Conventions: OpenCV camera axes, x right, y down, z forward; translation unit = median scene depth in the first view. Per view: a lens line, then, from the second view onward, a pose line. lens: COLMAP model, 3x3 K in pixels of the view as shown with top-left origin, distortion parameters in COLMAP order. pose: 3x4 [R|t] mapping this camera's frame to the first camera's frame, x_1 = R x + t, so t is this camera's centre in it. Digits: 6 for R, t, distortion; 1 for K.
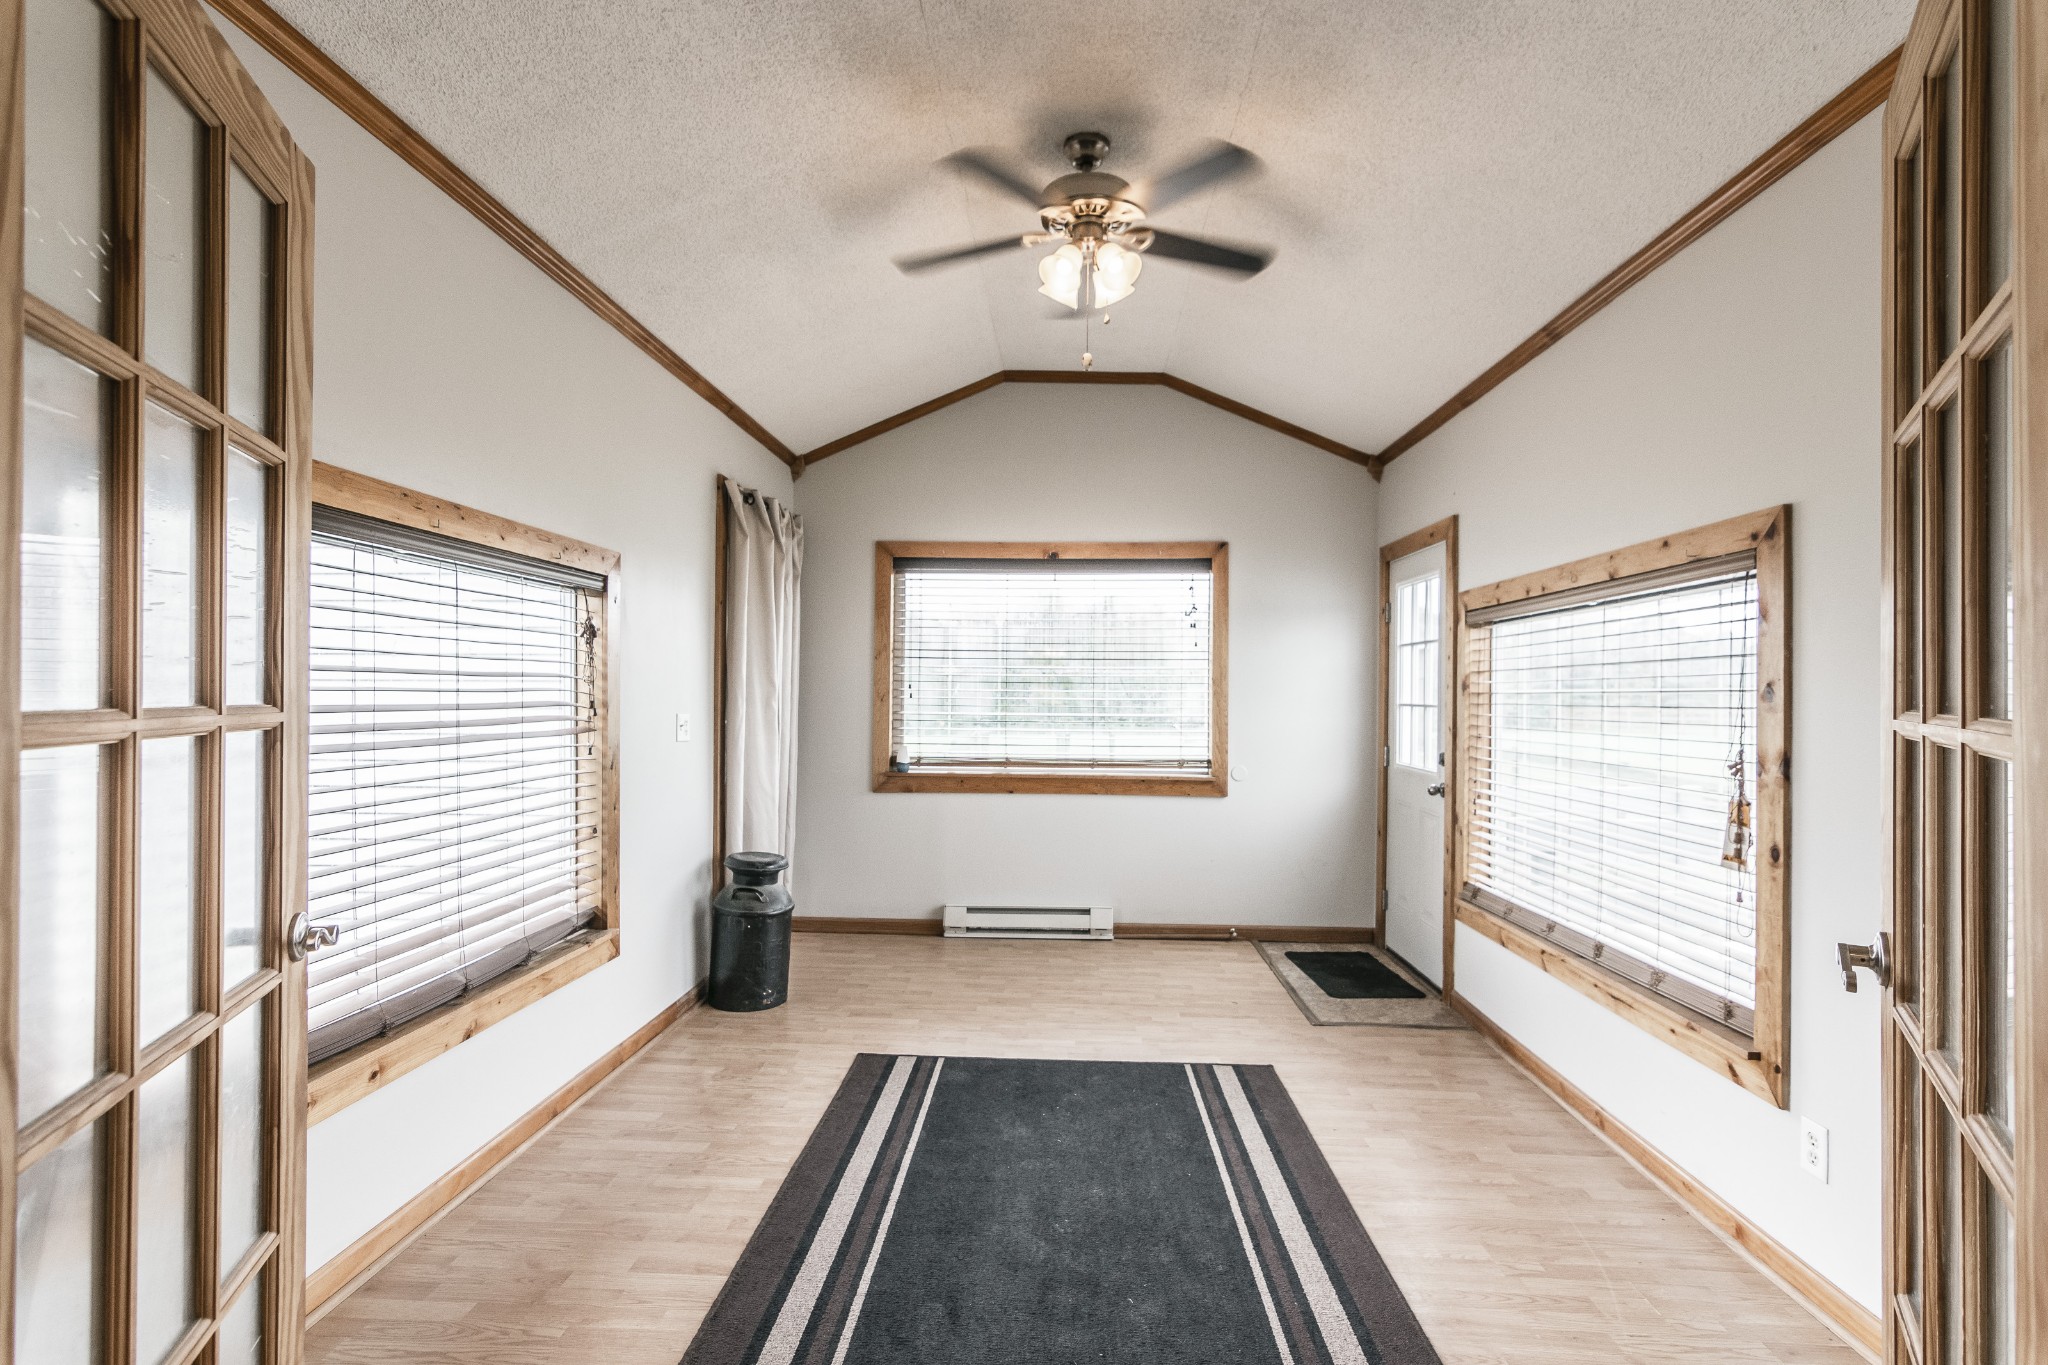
lens RADIAL K [[992.3, 0, 1029.9], [0, 992.3, 682.8], [0, 0, 1]] dist [-0.000540, -0.007906]
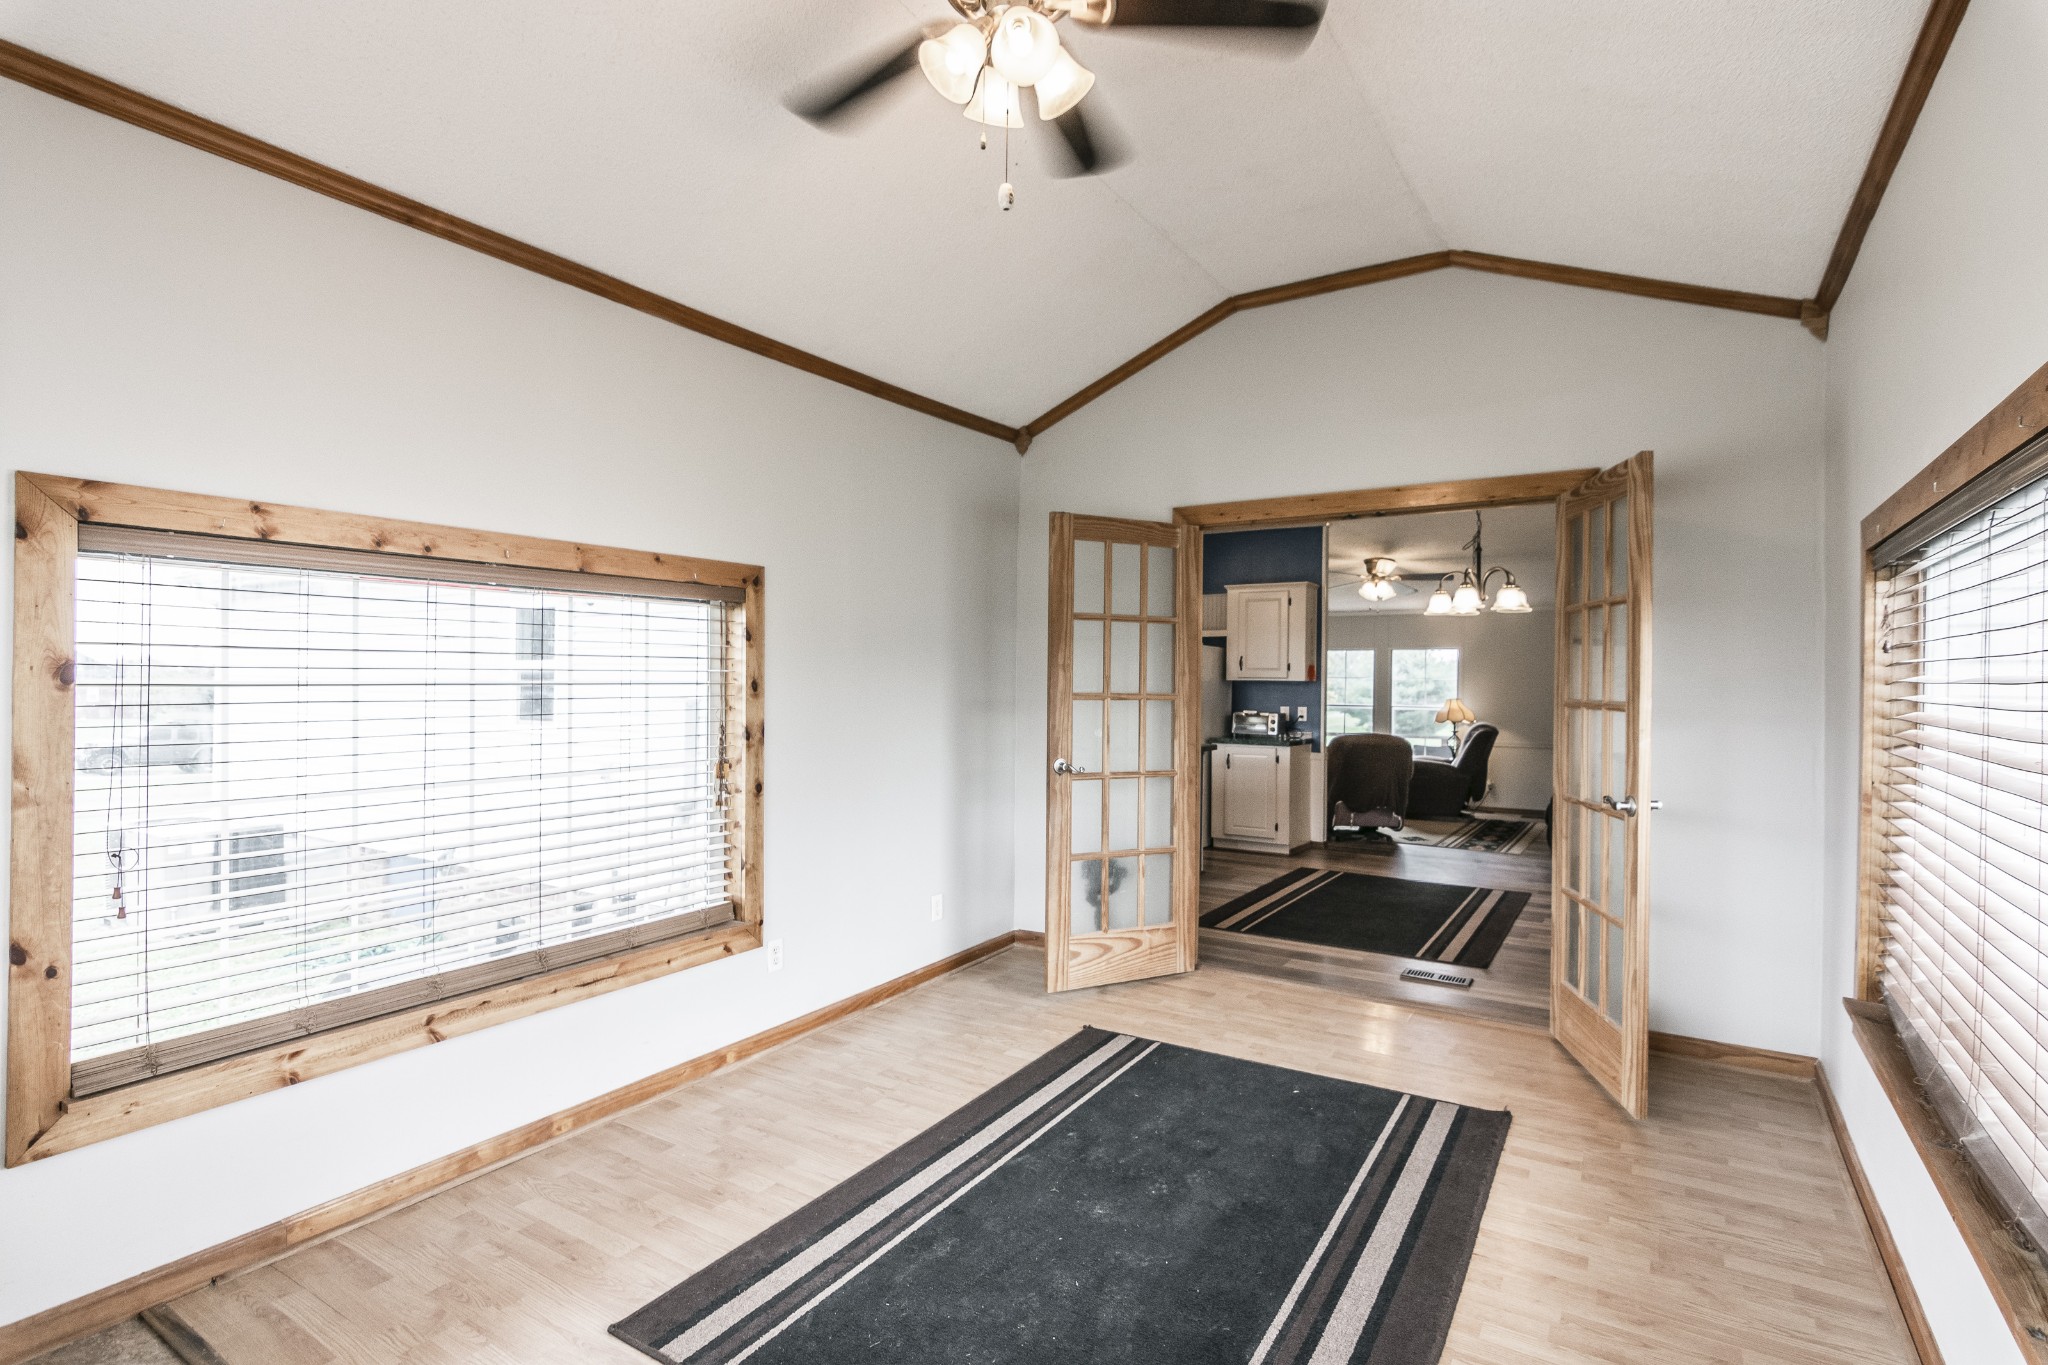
lens RADIAL K [[992.3, 0, 1029.9], [0, 992.3, 682.8], [0, 0, 1]] dist [-0.000540, -0.007906]
pose [[-0.865896, -0.012575, 0.500066, -0.353342], [-0.015737, 0.999874, -0.002106, 0.002470], [-0.499976, -0.009693, -0.865985, 1.887307]]
